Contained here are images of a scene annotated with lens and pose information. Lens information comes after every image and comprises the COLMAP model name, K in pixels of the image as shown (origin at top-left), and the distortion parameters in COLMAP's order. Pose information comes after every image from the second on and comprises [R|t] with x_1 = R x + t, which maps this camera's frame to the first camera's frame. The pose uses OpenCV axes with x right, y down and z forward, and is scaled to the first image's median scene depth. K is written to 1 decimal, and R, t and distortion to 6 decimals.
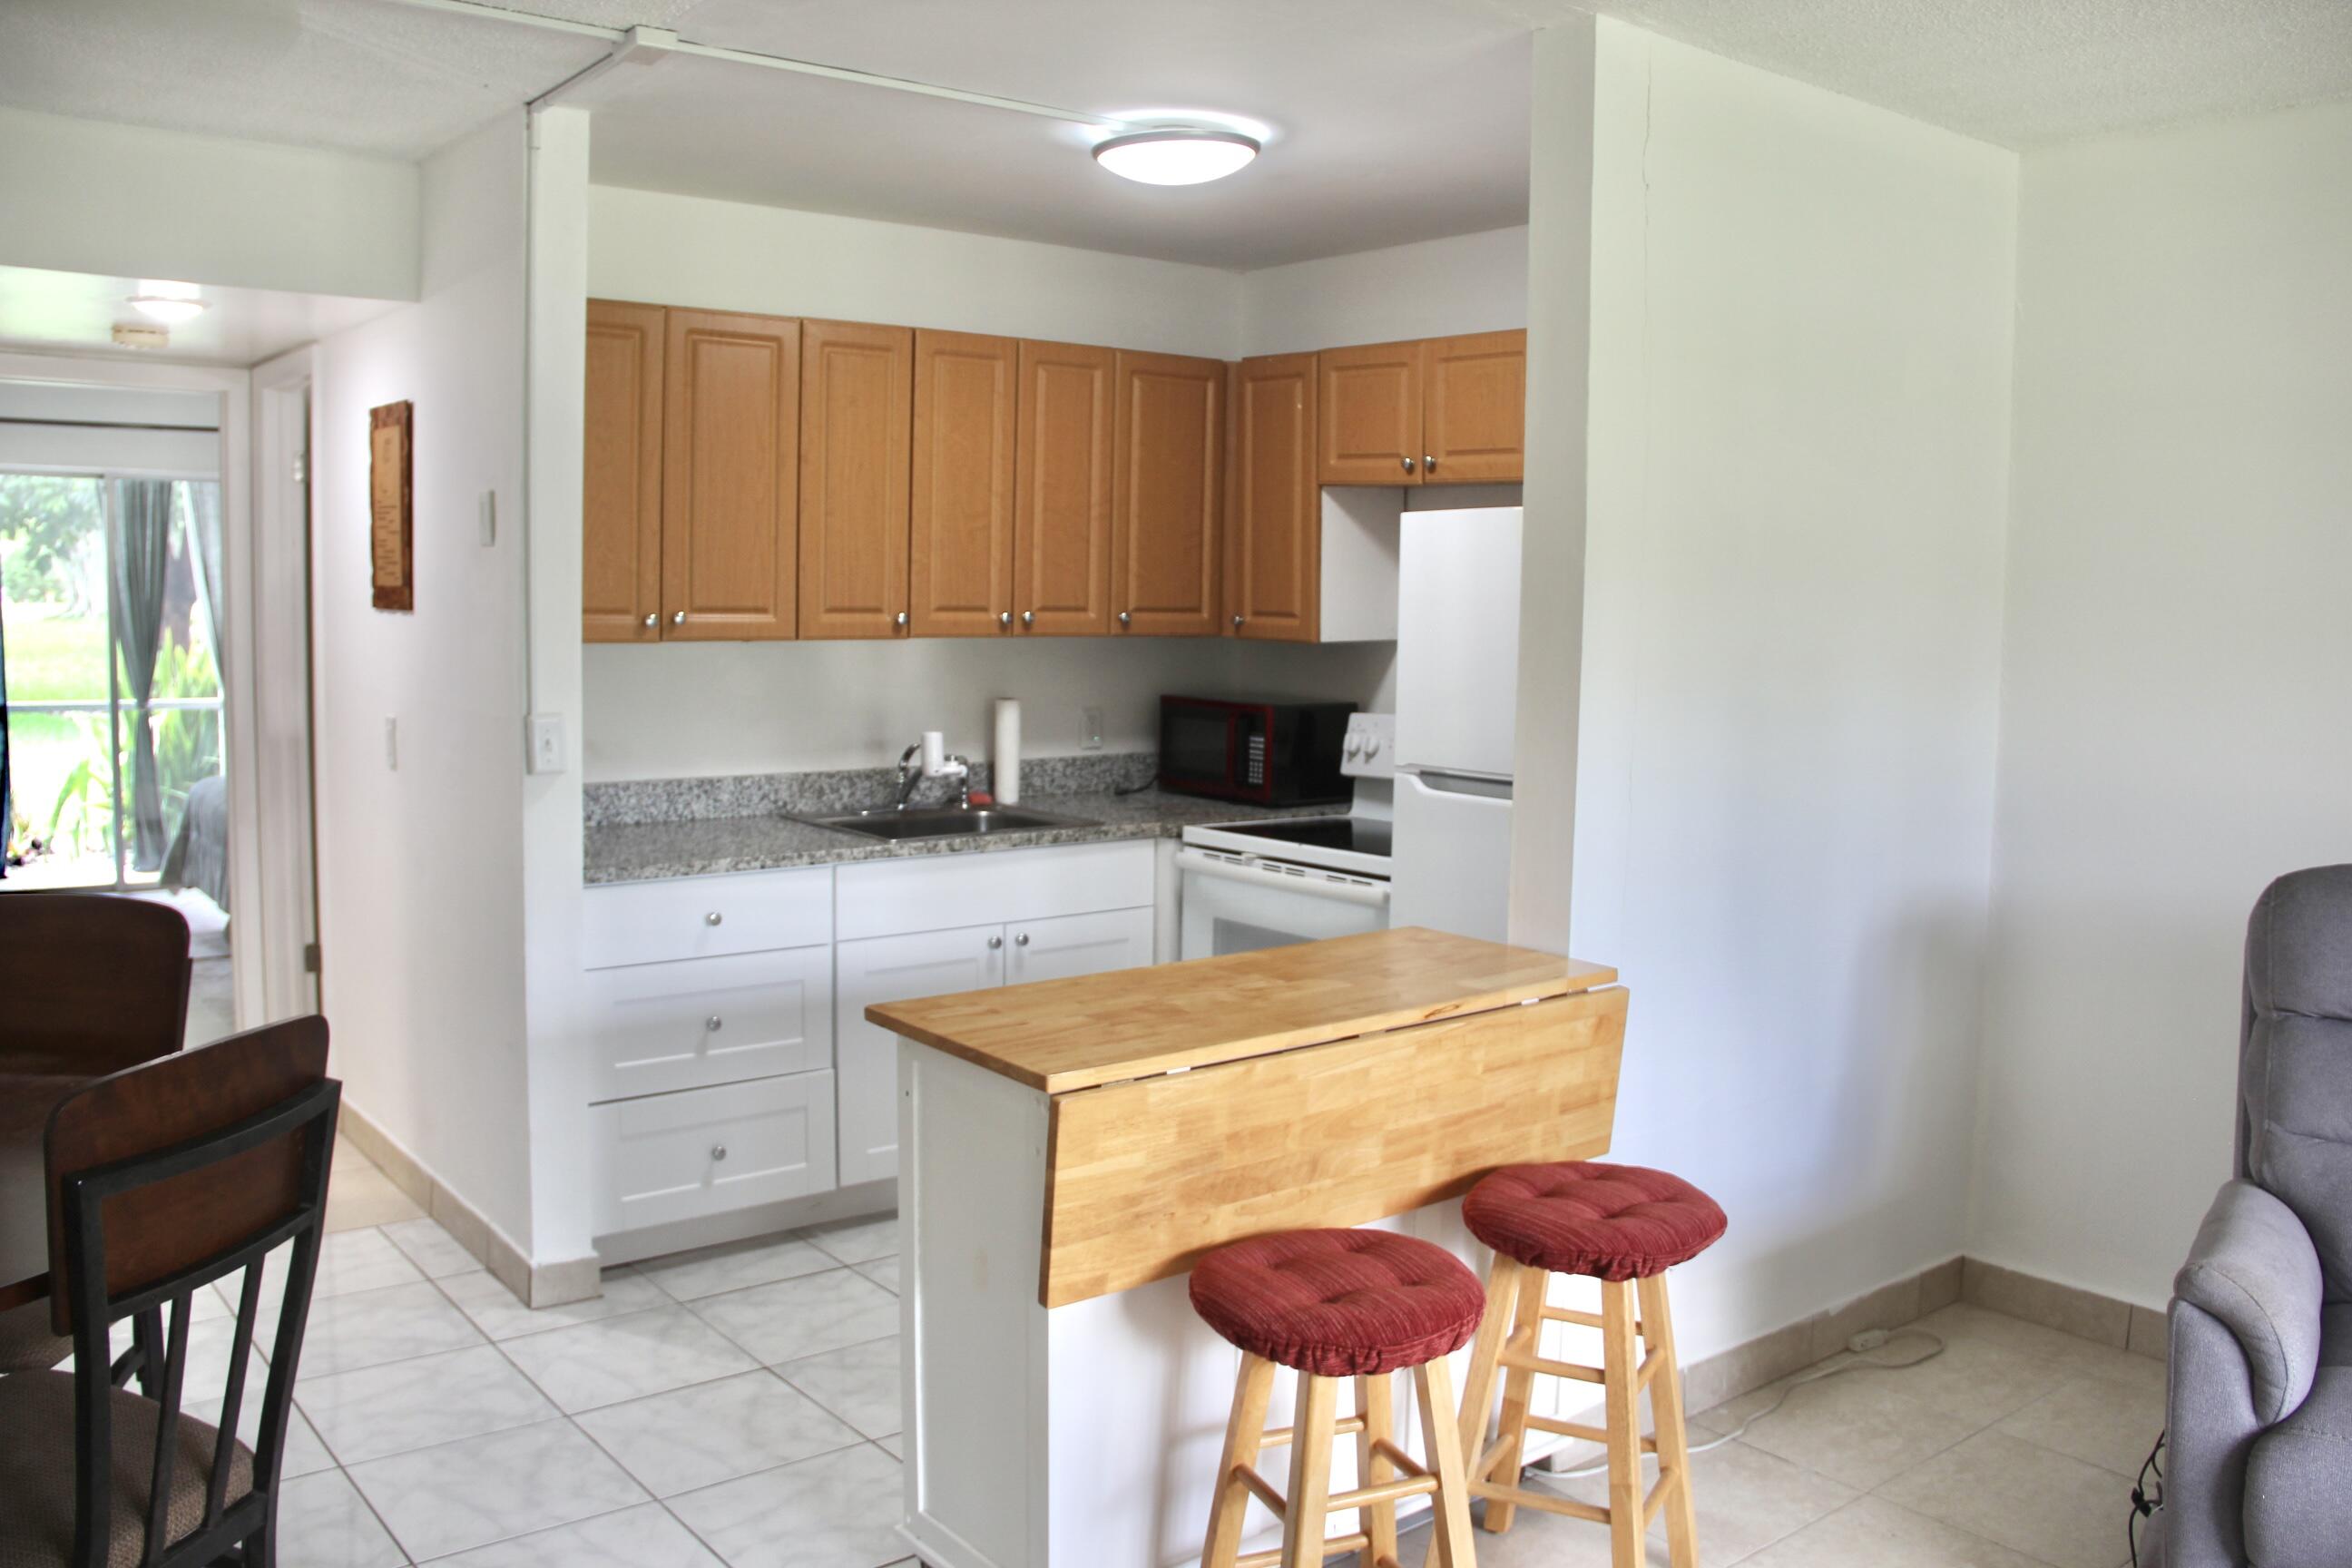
lens RADIAL K [[1966.0, 0, 1175.6], [0, 1966.0, 764.6], [0, 0, 1]] dist [-0.152768, 0.110307]
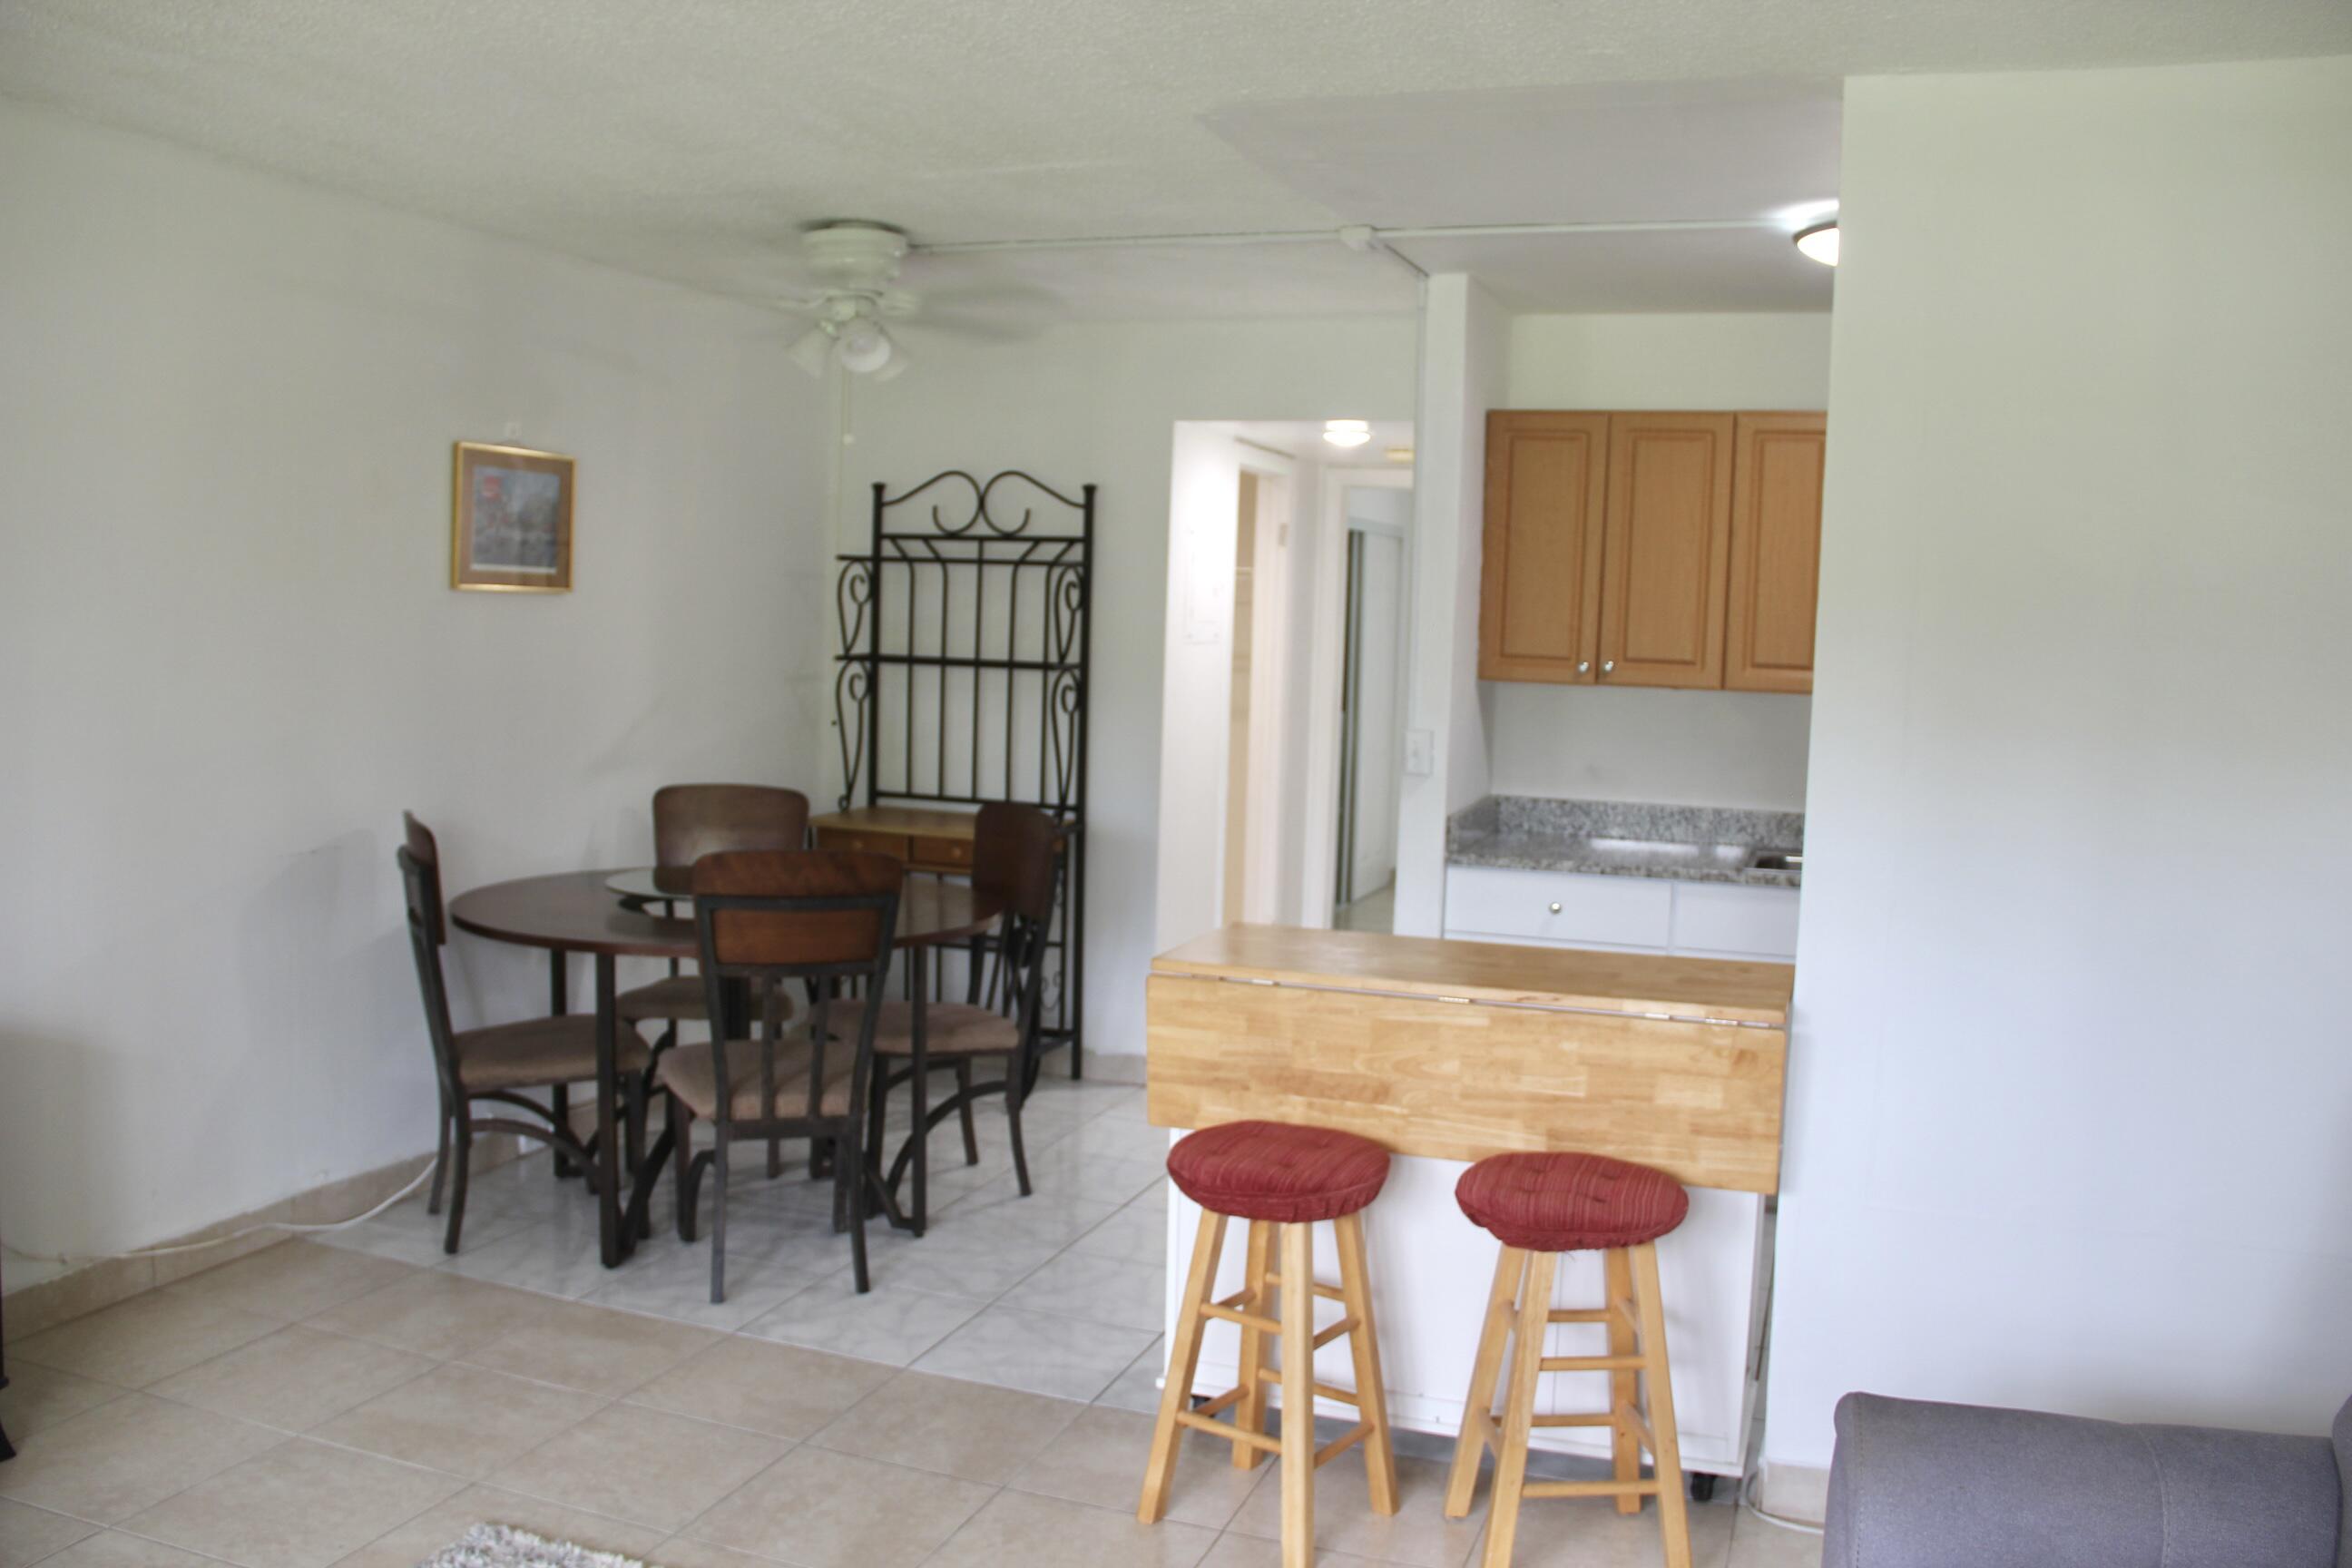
lens RADIAL K [[1966.0, 0, 1158.2], [0, 1966.0, 787.0], [0, 0, 1]] dist [-0.152768, 0.110307]
pose [[0.466095, 0.063169, -0.882477, 0.708538], [-0.098988, 0.994908, 0.018934, 0.004441], [0.879180, 0.078530, 0.469975, 0.189372]]
